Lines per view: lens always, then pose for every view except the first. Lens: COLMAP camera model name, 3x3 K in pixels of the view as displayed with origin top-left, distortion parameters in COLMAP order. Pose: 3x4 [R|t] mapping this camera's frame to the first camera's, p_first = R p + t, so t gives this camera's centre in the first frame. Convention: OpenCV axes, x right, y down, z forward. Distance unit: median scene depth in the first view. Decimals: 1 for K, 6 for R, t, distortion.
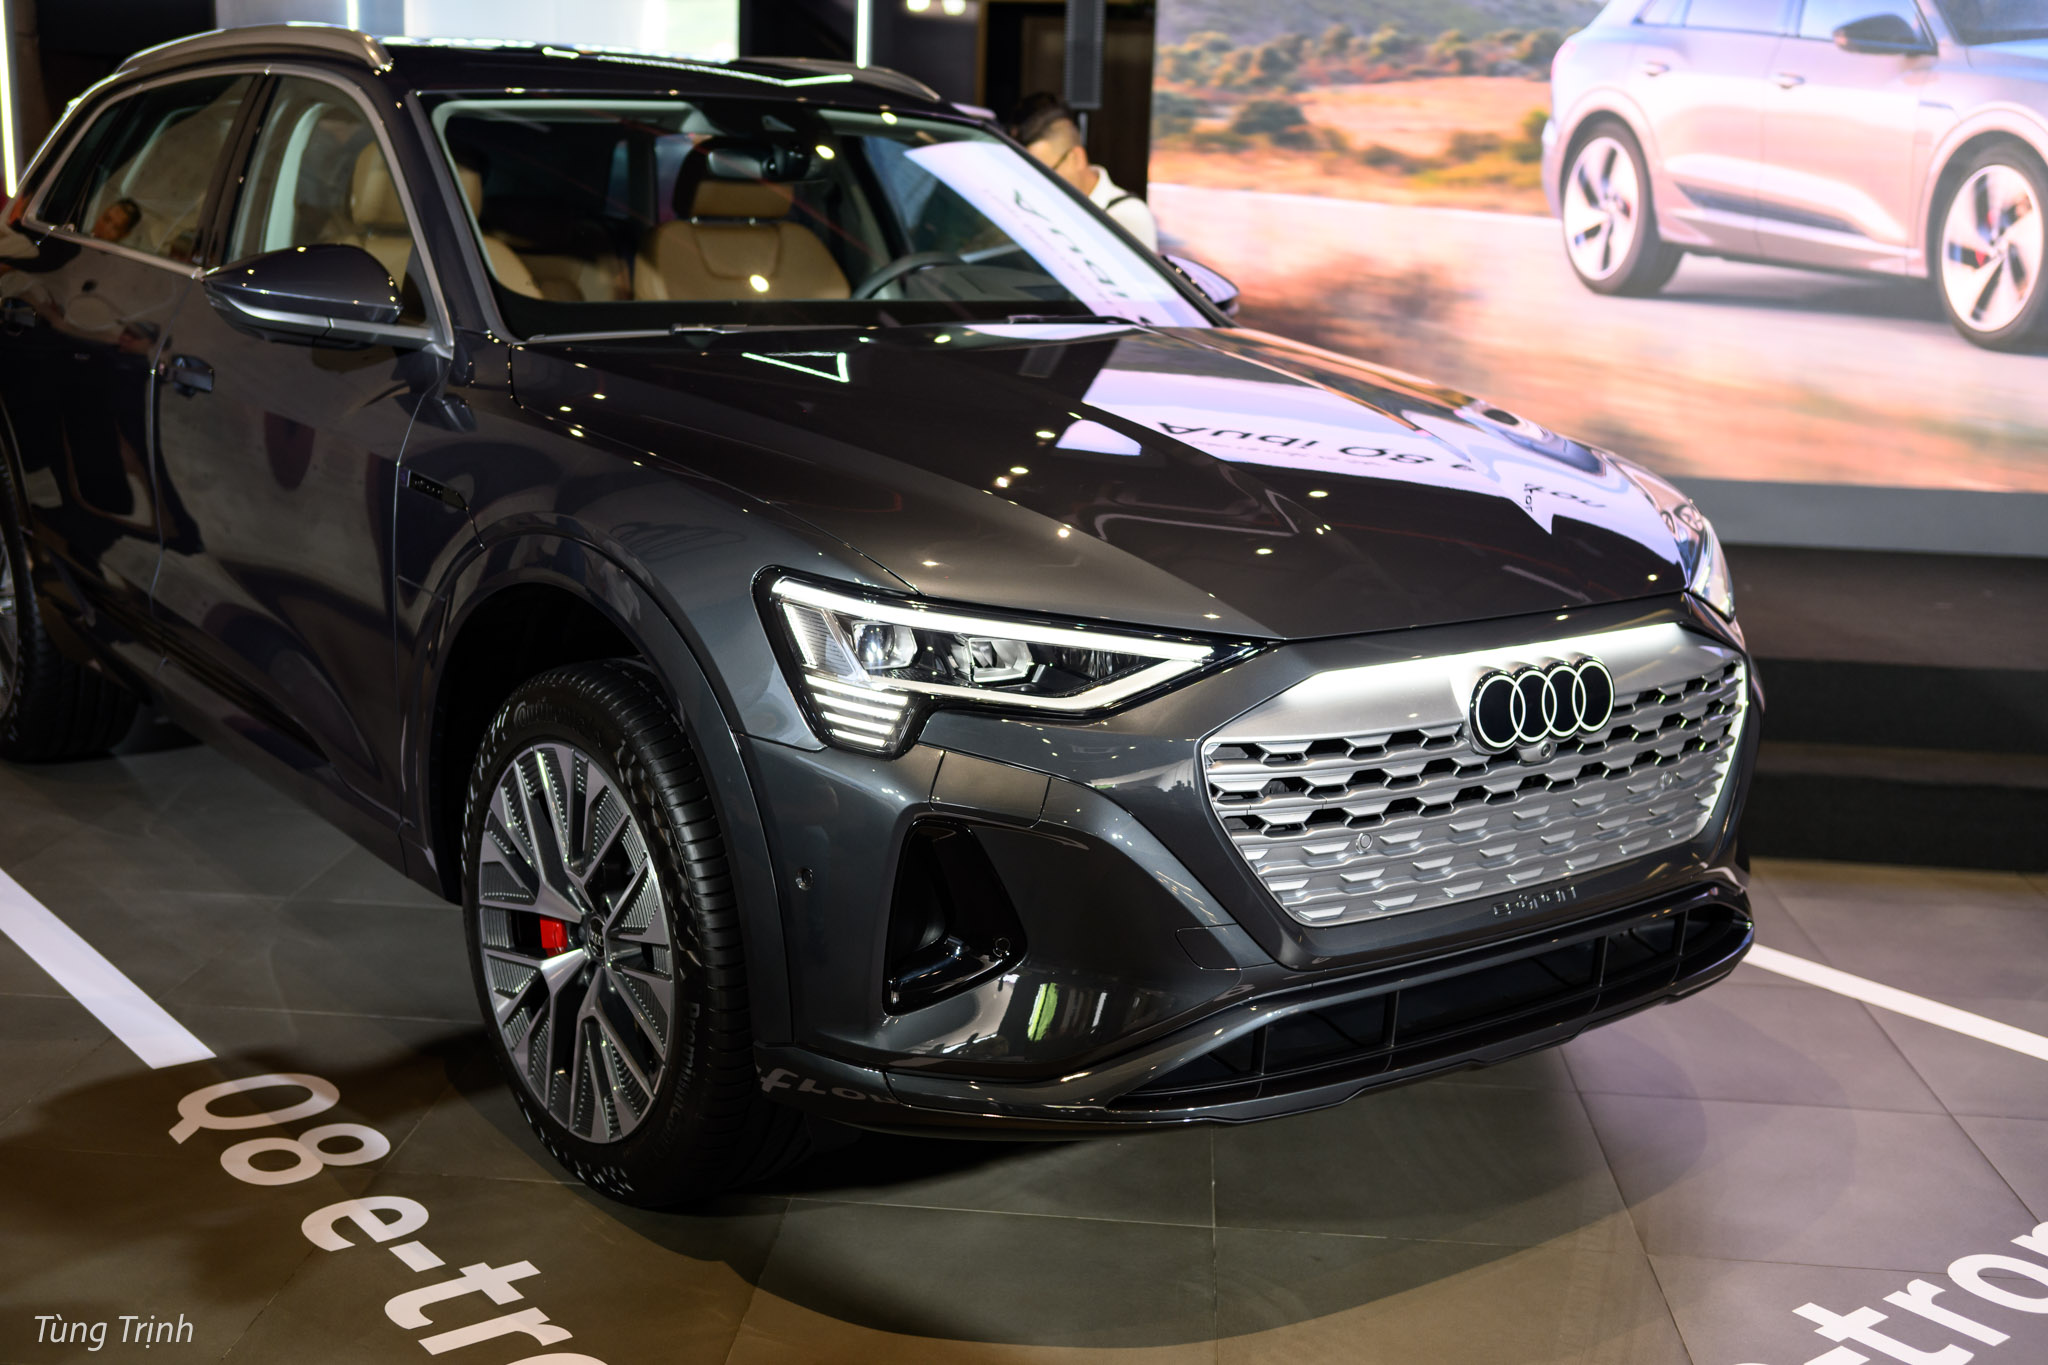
lens RADIAL K [[2316.5, 0, 1024.0], [0, 2316.5, 682.5], [0, 0, 1]] dist [0.000865, 0.031304]
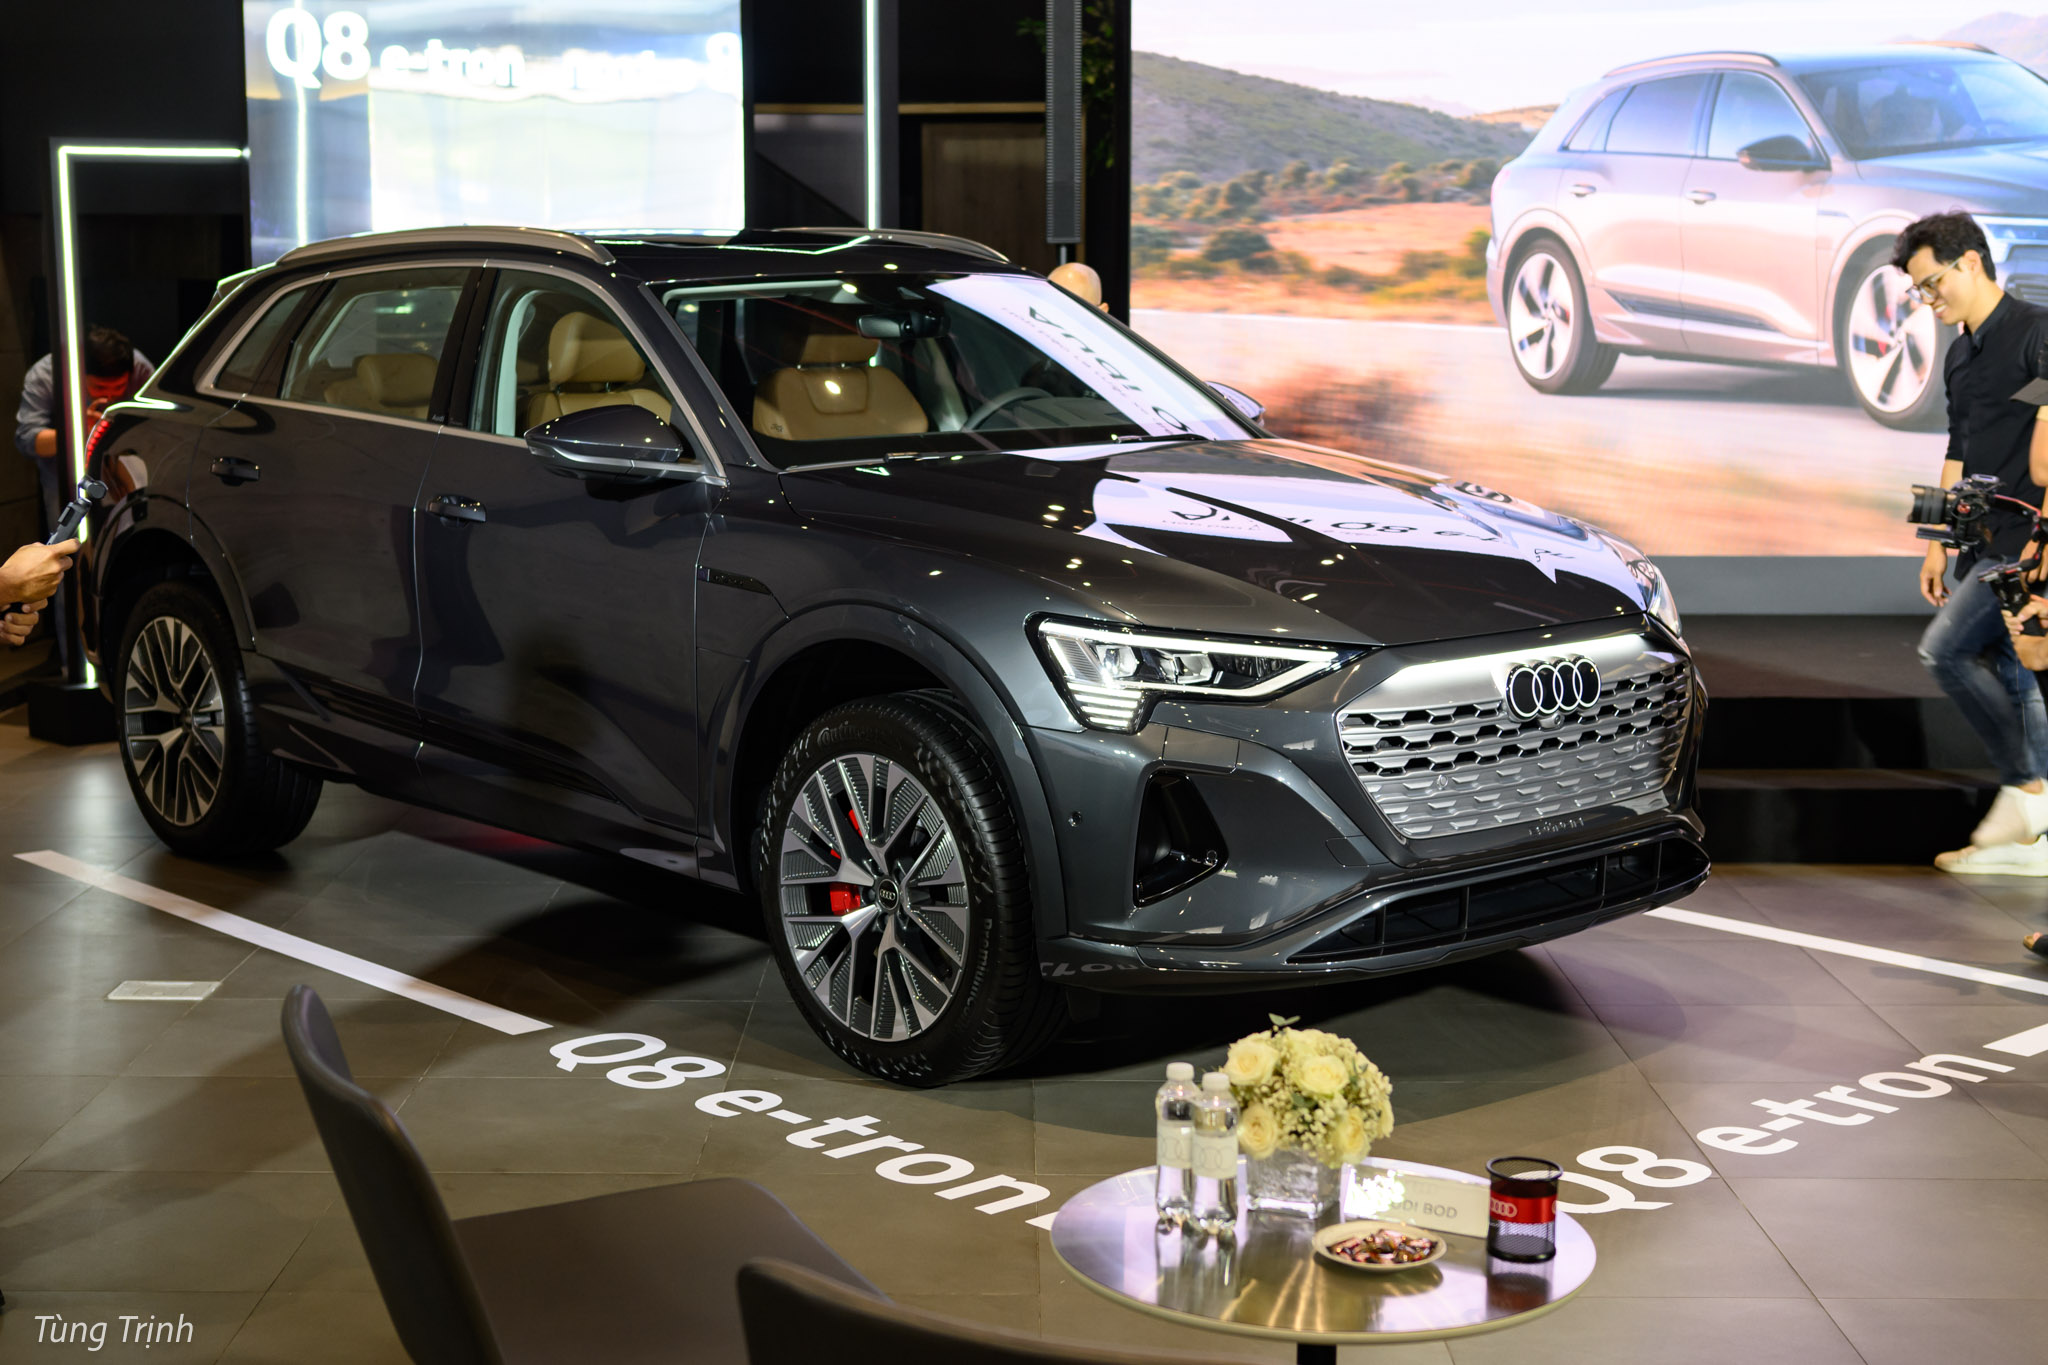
lens RADIAL K [[2884.8, 0, 975.7], [0, 2884.8, 673.9], [0, 0, 1]] dist [0.005017, 0.008515]
pose [[0.997459, -0.045400, 0.054903, -0.210114], [0.049191, 0.996348, -0.069790, 0.096984], [-0.051534, 0.072313, 0.996050, -0.696708]]
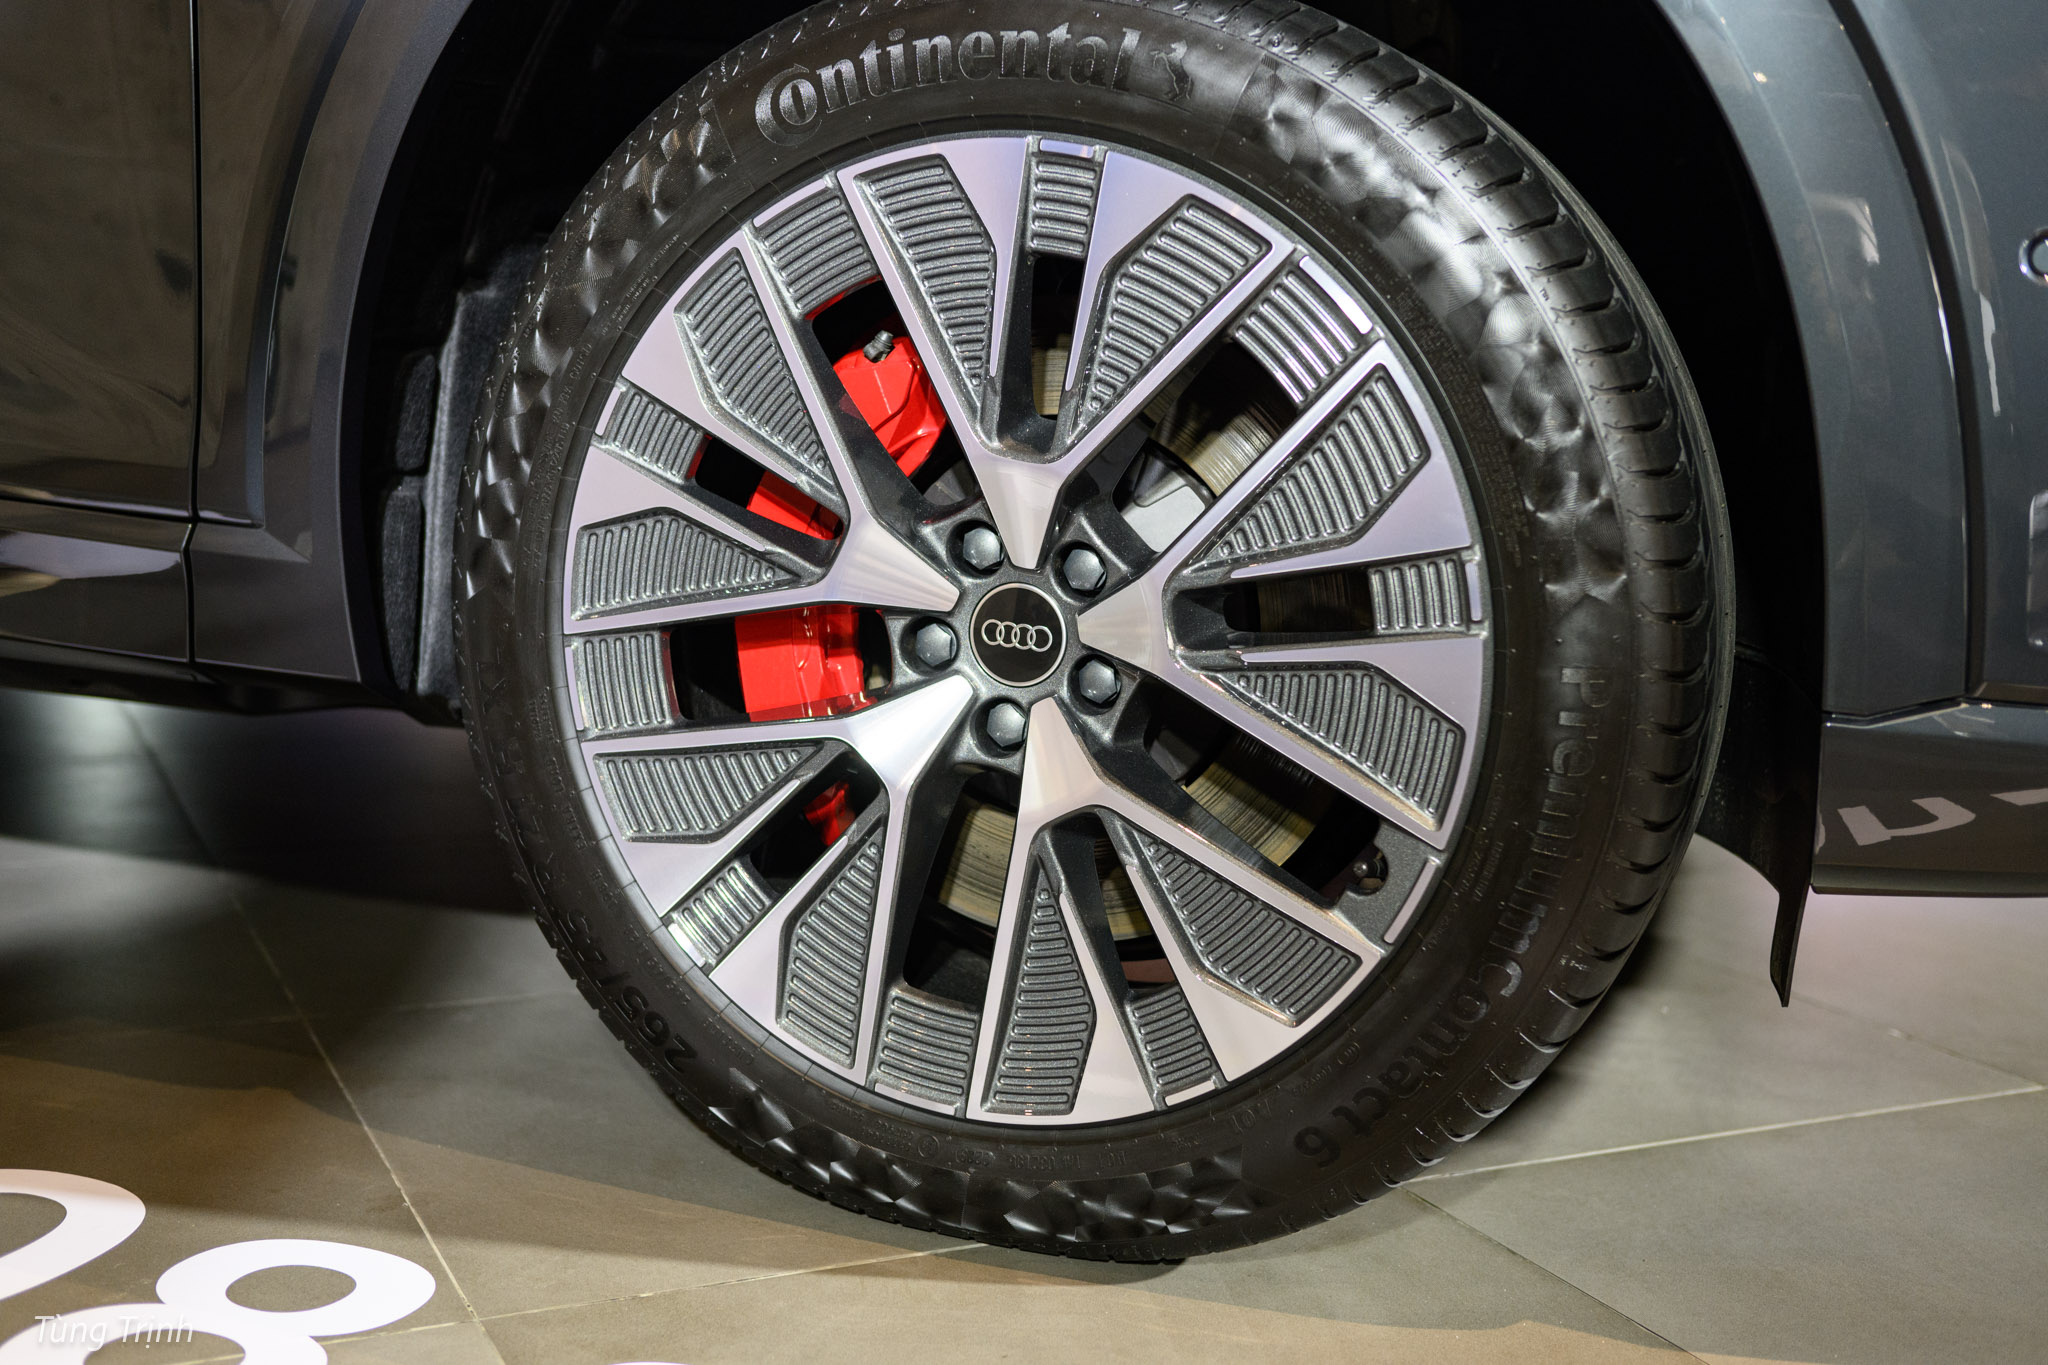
lens RADIAL K [[2316.5, 0, 1024.0], [0, 2316.5, 682.5], [0, 0, 1]] dist [0.000865, 0.031304]
pose [[0.862893, -0.072650, 0.500137, -0.373414], [0.096543, 0.995085, -0.022021, 0.121932], [-0.496079, 0.067287, 0.865666, 0.610090]]
